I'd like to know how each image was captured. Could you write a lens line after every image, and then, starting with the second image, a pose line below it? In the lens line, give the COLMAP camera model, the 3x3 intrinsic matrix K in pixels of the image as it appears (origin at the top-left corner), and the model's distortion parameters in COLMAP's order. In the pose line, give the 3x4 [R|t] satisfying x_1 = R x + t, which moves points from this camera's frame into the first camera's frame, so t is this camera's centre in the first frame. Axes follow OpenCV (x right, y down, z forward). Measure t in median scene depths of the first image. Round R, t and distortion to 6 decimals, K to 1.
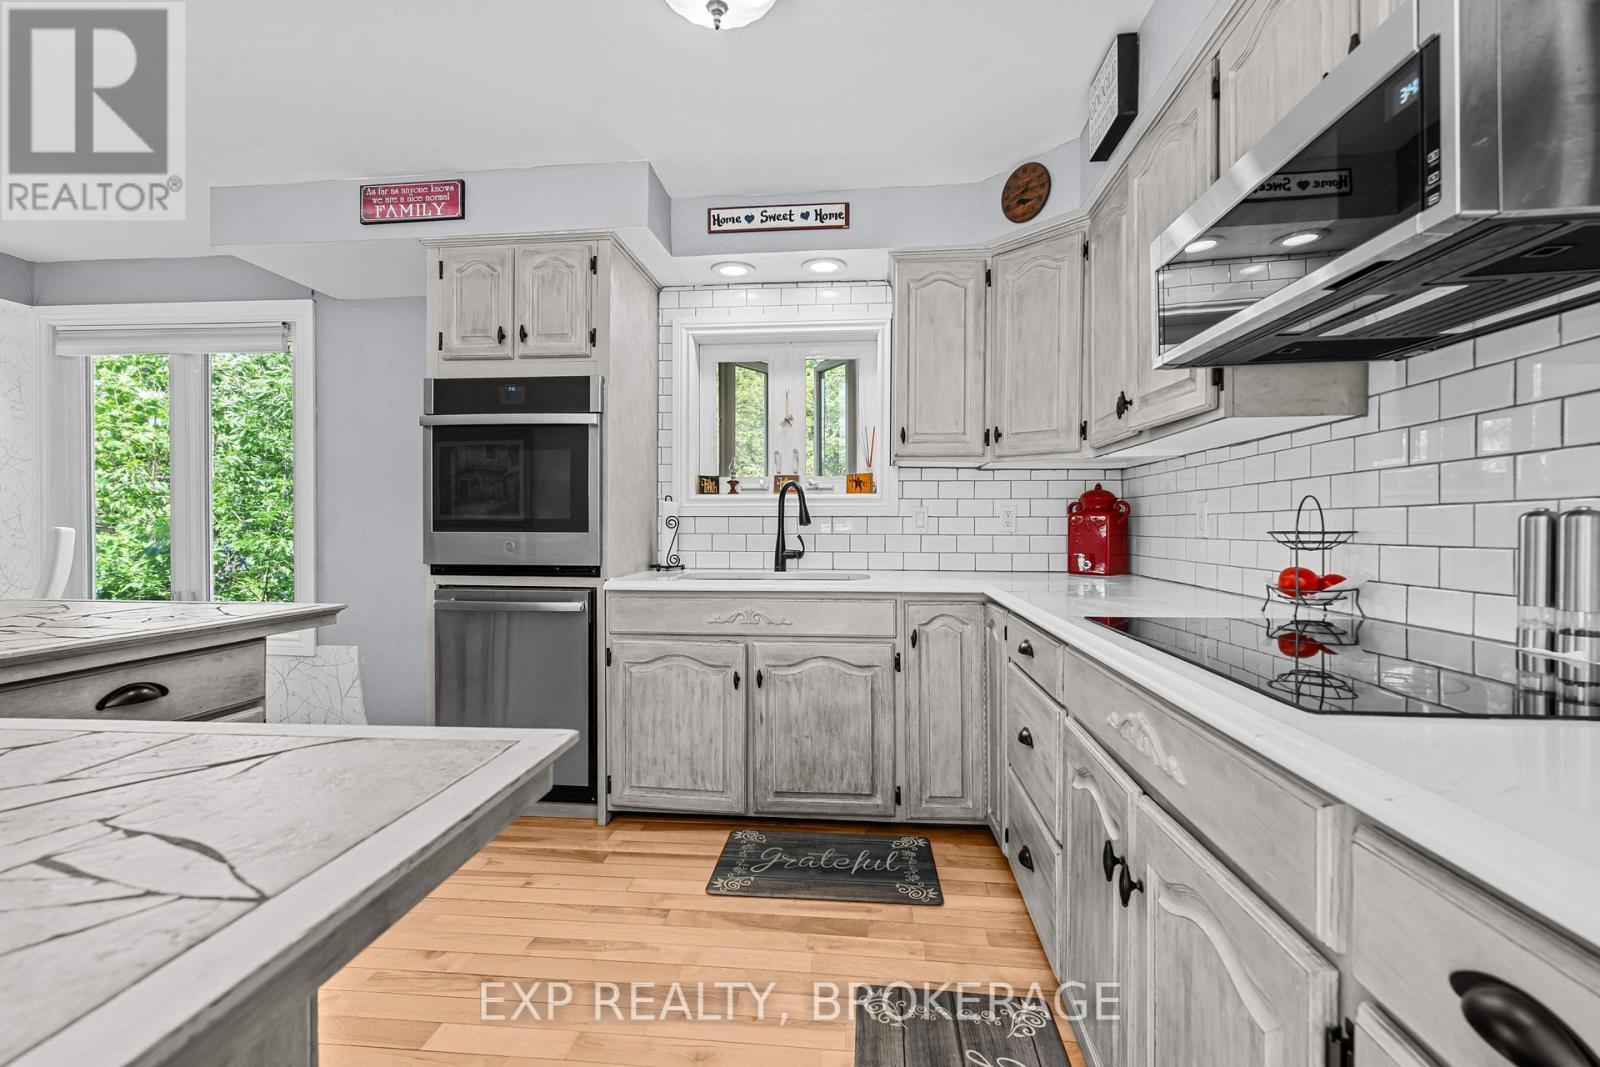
lens RADIAL K [[701.7, 0, 797.8], [0, 701.7, 530.6], [0, 0, 1]] dist [-0.005007, 0.000184]
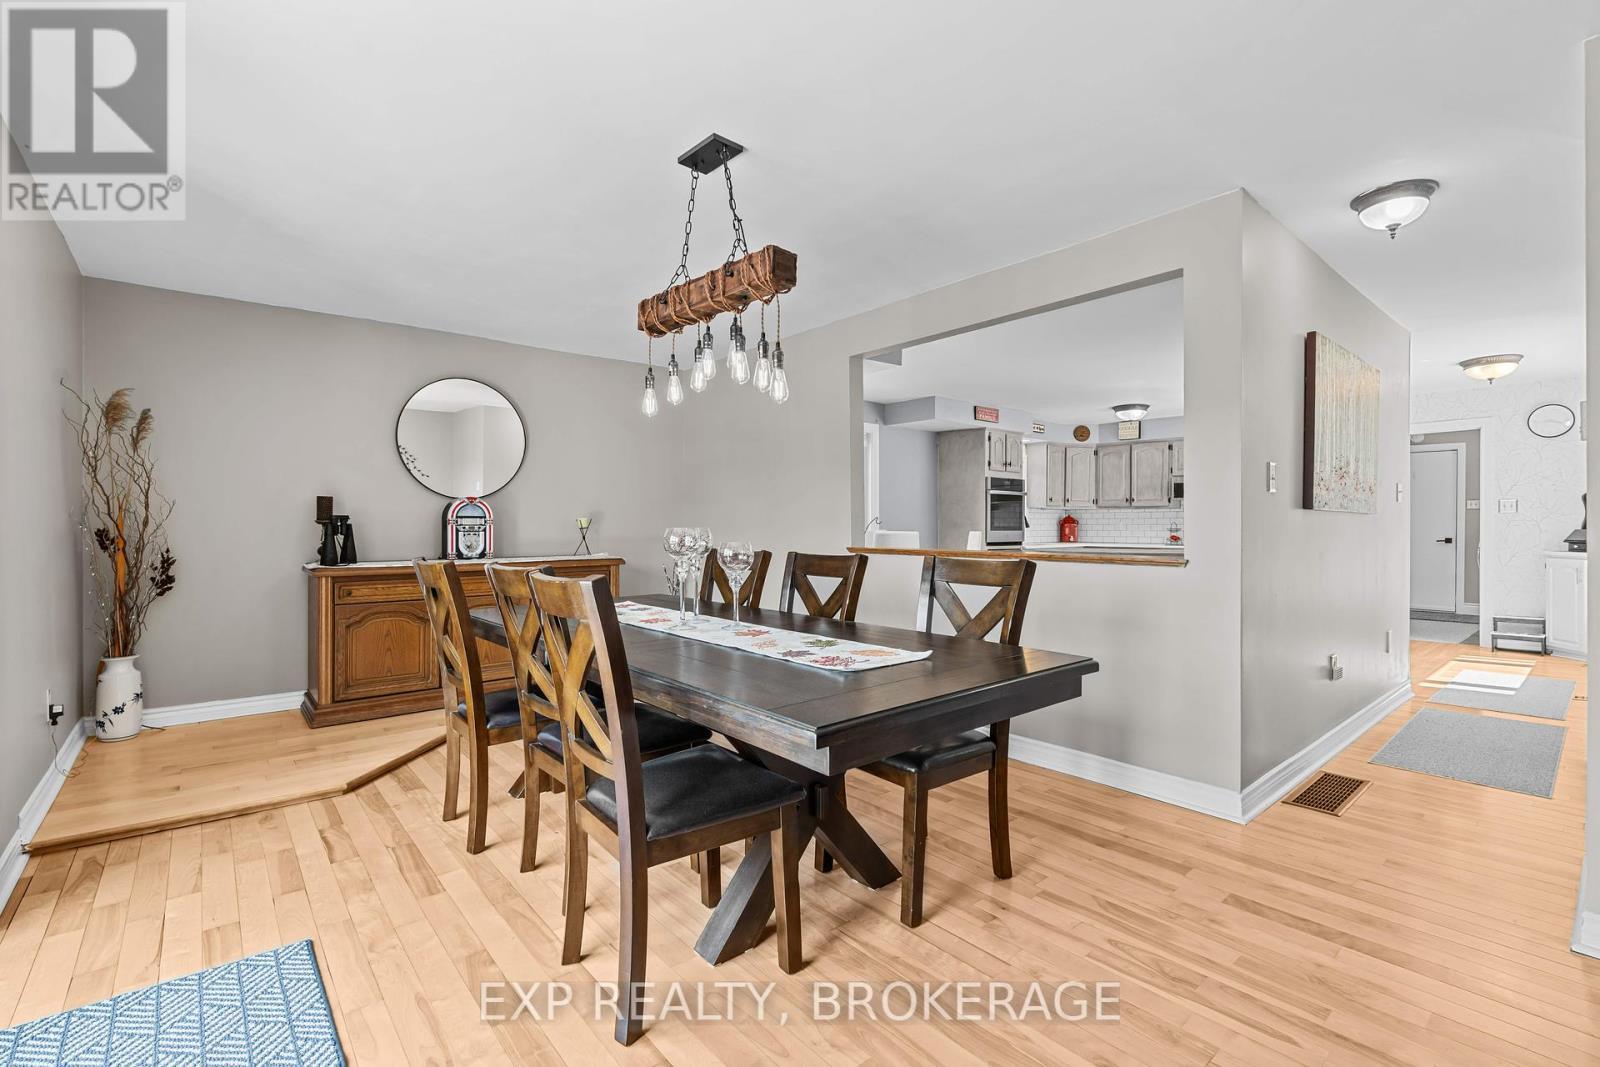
lens RADIAL K [[701.7, 0, 807.1], [0, 701.7, 528.5], [0, 0, 1]] dist [-0.005007, 0.000184]
pose [[0.695827, -0.004842, 0.718193, -3.103297], [0.007708, 0.999970, -0.000726, -0.010304], [-0.718168, 0.006041, 0.695843, -0.452500]]
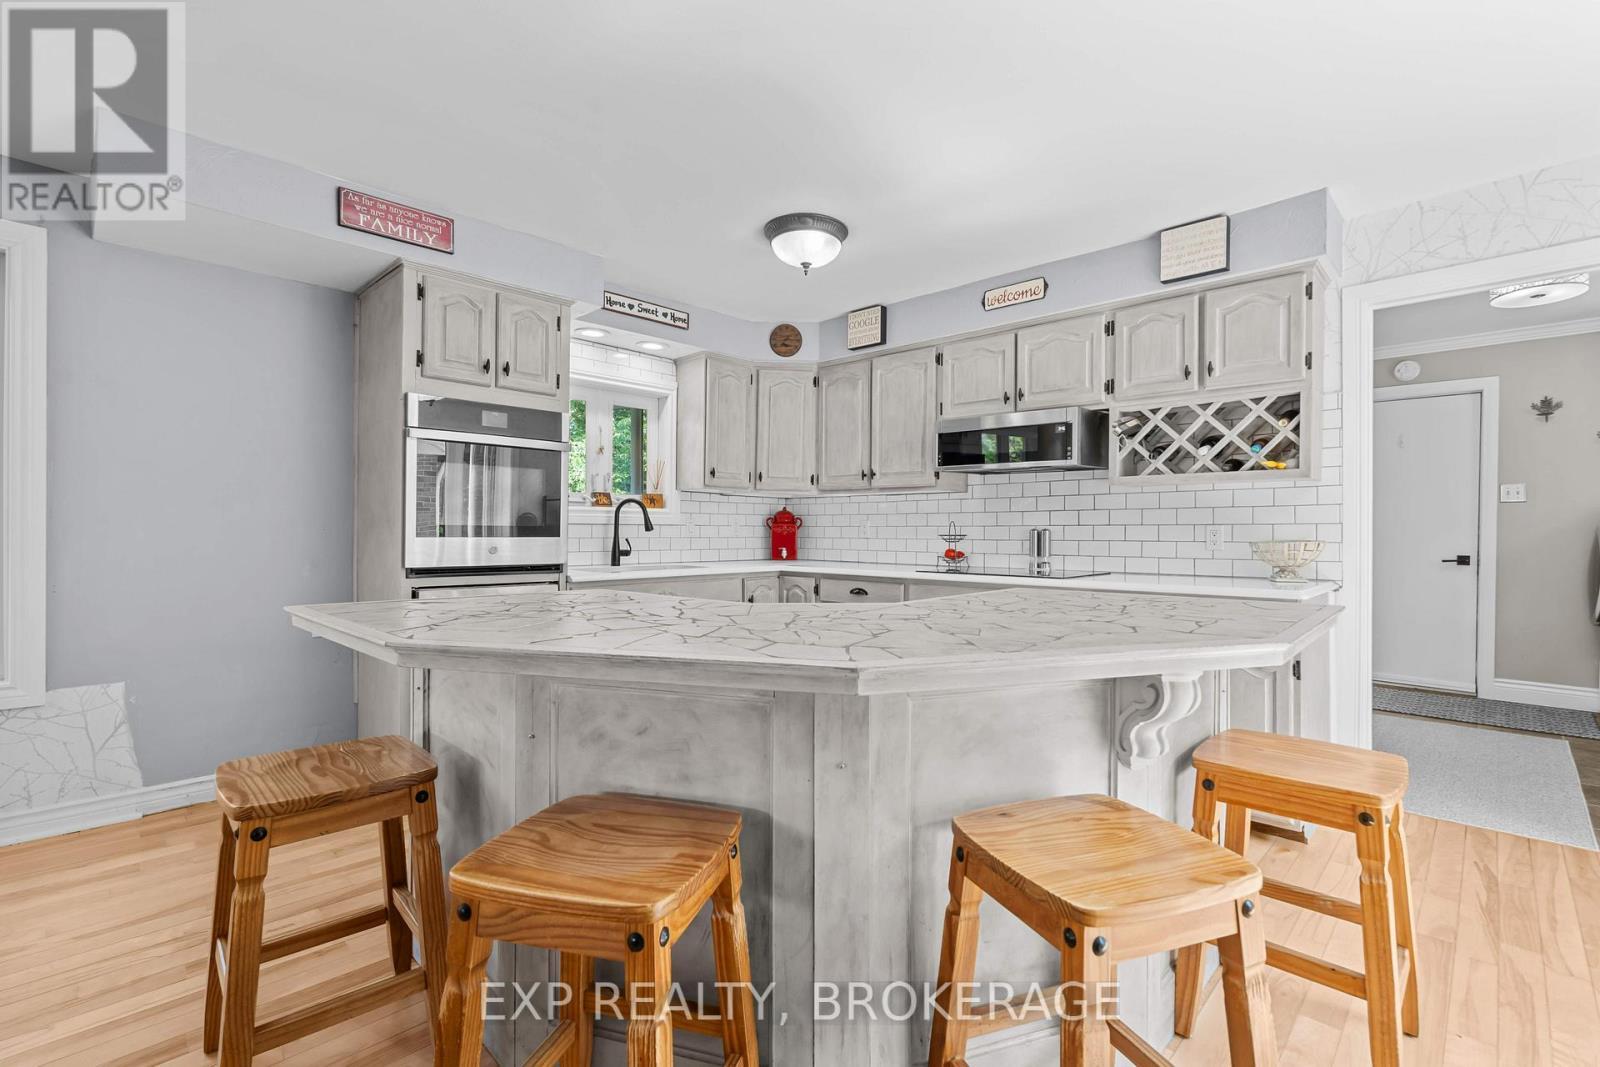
lens RADIAL K [[701.7, 0, 798.3], [0, 701.7, 528.3], [0, 0, 1]] dist [-0.005007, 0.000184]
pose [[0.632208, 0.003831, 0.774789, -0.980699], [0.000737, 0.999984, -0.005546, -0.005895], [-0.774798, 0.004077, 0.632195, -0.121177]]
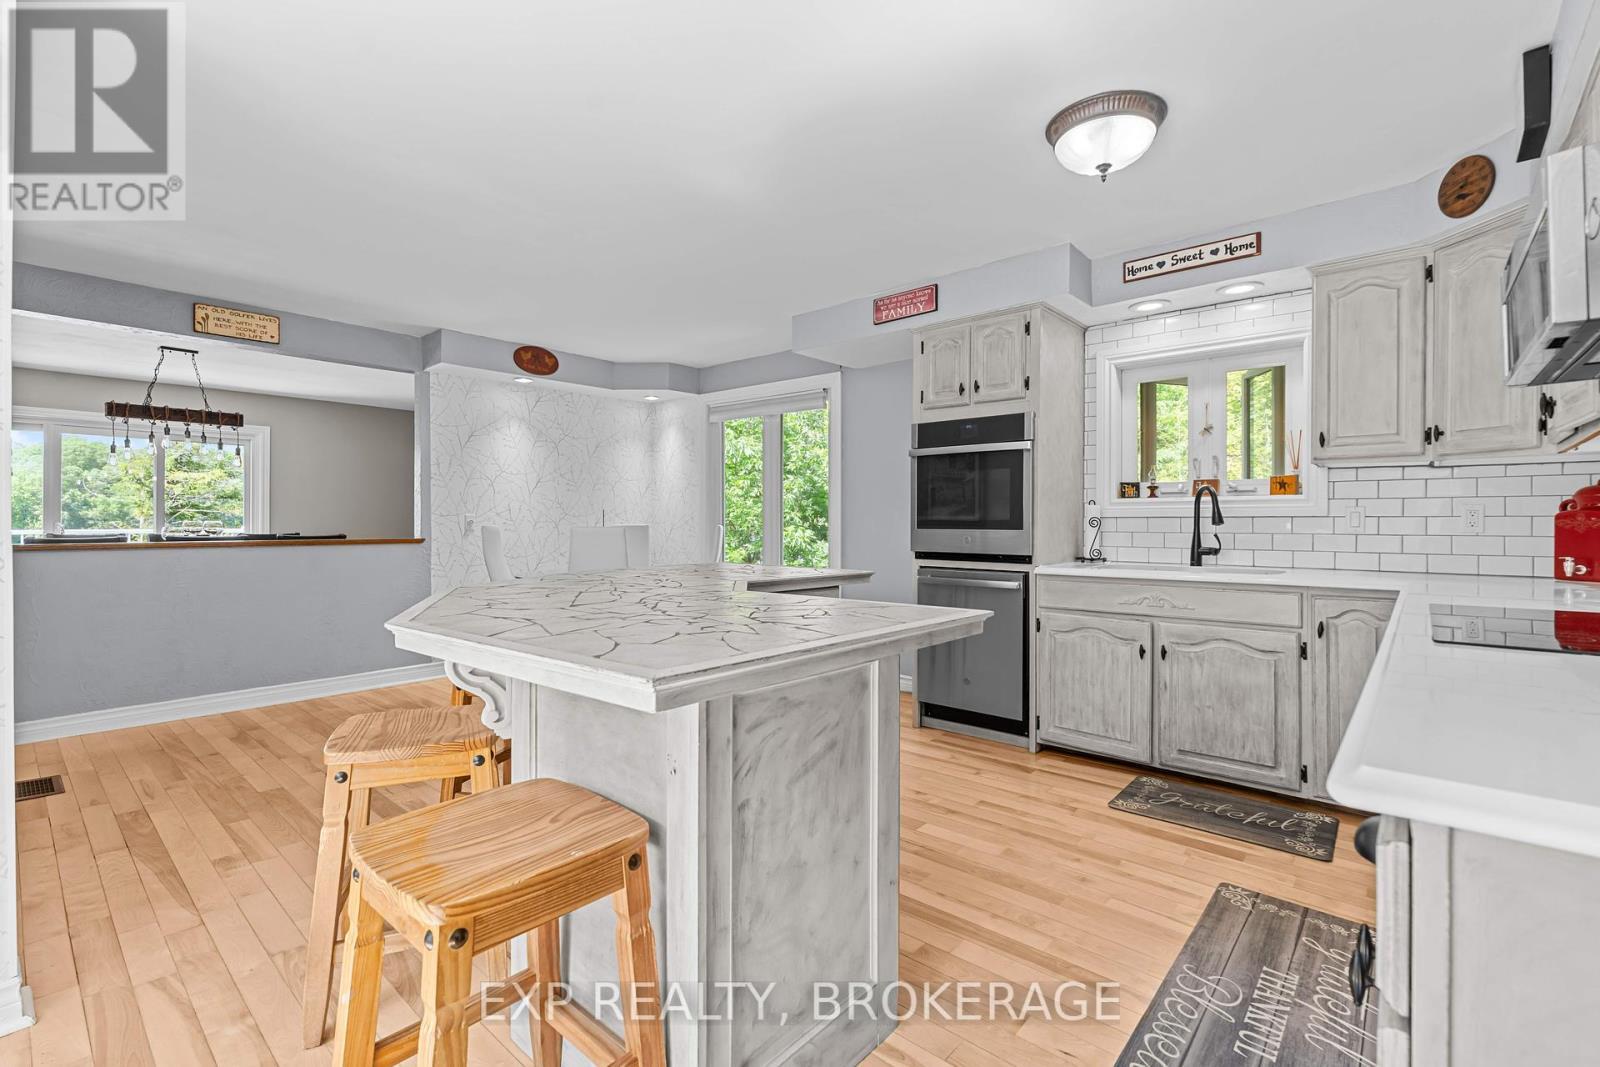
lens RADIAL K [[701.7, 0, 806.9], [0, 701.7, 524.1], [0, 0, 1]] dist [-0.005007, 0.000184]
pose [[0.817664, 0.001164, -0.575694, 0.130840], [-0.005356, 0.999970, -0.005585, 0.000979], [0.575670, 0.007650, 0.817646, -0.321012]]
